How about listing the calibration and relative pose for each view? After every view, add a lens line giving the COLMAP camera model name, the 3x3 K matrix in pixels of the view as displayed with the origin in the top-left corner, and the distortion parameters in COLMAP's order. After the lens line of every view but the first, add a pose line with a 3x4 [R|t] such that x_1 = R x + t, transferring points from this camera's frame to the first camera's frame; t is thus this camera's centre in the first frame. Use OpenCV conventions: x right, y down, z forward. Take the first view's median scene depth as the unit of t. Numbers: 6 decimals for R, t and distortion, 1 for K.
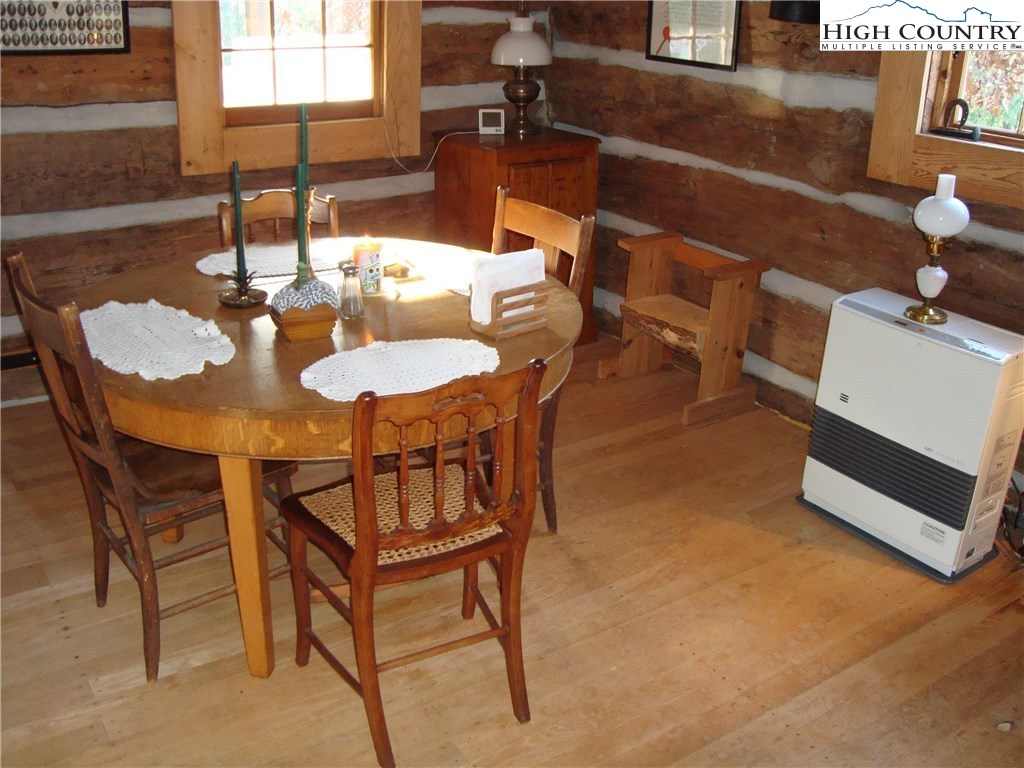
lens RADIAL K [[1075.5, 0, 512.0], [0, 1075.5, 384.0], [0, 0, 1]] dist [-0.221335, 0.274662]
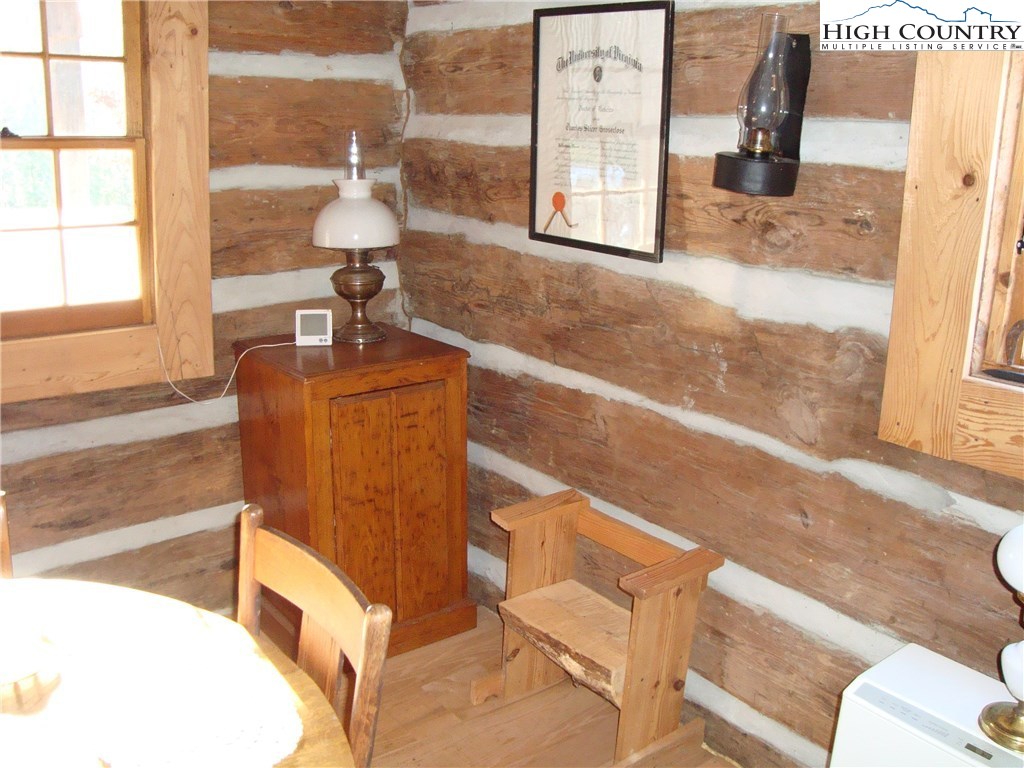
lens RADIAL K [[1075.5, 0, 512.0], [0, 1075.5, 384.0], [0, 0, 1]] dist [-0.221335, 0.274662]
pose [[0.997593, -0.017194, 0.067173, 0.068476], [0.025093, 0.992627, -0.118580, -0.134586], [-0.064639, 0.119980, 0.990670, 0.328214]]
